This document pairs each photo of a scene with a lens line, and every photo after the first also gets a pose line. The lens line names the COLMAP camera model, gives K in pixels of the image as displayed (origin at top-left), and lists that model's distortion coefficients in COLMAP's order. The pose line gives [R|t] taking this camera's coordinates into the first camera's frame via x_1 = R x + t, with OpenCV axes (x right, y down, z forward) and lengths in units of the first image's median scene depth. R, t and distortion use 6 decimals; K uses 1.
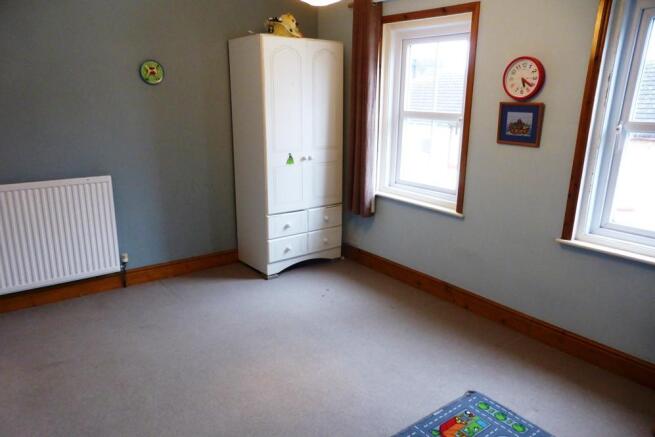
lens RADIAL K [[465.0, 0, 326.4], [0, 465.0, 222.9], [0, 0, 1]] dist [0.006863, 0.004034]
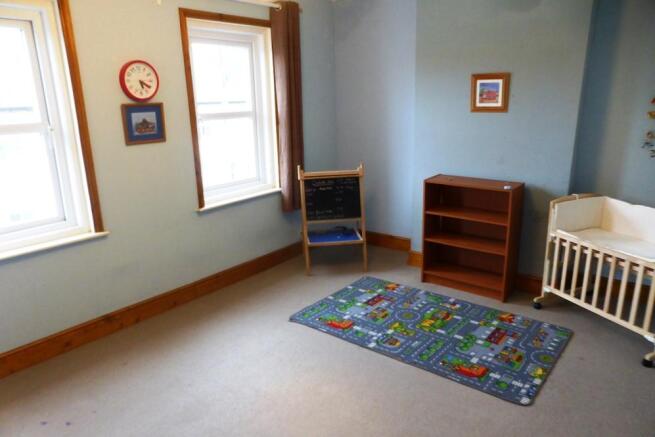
lens RADIAL K [[465.0, 0, 326.8], [0, 465.0, 215.4], [0, 0, 1]] dist [0.006863, 0.004034]
pose [[-0.220911, -0.270251, 0.937103, -0.737142], [0.271011, 0.905991, 0.325167, -0.259083], [-0.936884, 0.325798, -0.126902, 0.827994]]
